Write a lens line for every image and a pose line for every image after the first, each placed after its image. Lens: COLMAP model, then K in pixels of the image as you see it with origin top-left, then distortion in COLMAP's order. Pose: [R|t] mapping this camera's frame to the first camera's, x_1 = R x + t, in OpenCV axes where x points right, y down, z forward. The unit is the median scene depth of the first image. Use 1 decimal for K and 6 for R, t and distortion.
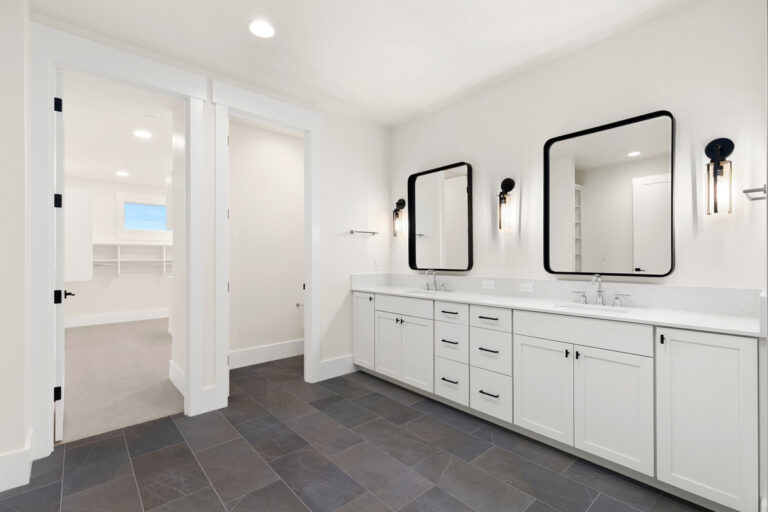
lens RADIAL K [[347.8, 0, 382.7], [0, 347.8, 258.4], [0, 0, 1]] dist [0.002803, 0.000053]
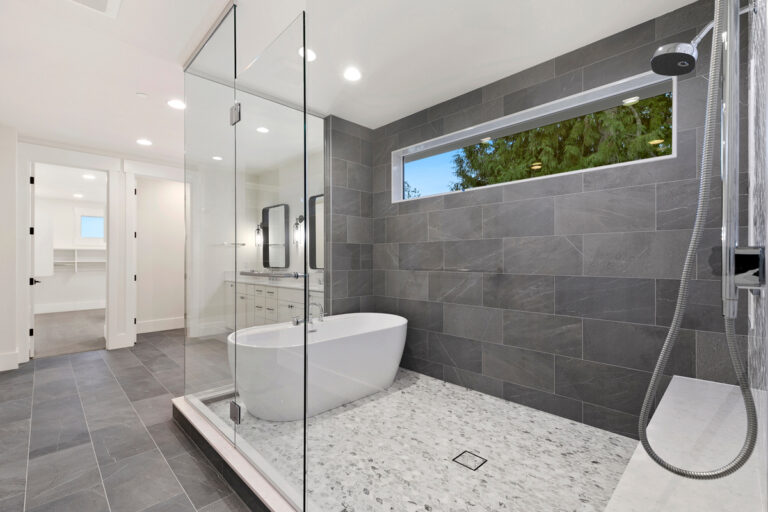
lens RADIAL K [[347.8, 0, 382.7], [0, 347.8, 258.4], [0, 0, 1]] dist [0.002803, 0.000053]
pose [[0.998575, 0.002632, 0.053293, 0.638058], [-0.002329, 0.999981, -0.005741, -0.001918], [-0.053307, 0.005609, 0.998562, -0.724544]]
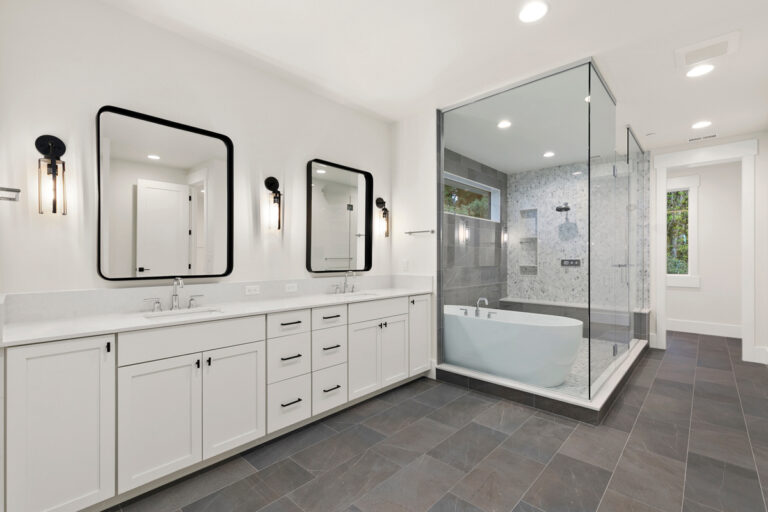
lens RADIAL K [[347.8, 0, 382.7], [0, 347.8, 258.4], [0, 0, 1]] dist [0.002803, 0.000053]
pose [[-0.104049, 0.004786, 0.994561, -0.676532], [0.004157, 0.999982, -0.004377, 0.001115], [-0.994564, 0.003679, -0.104067, 0.854690]]
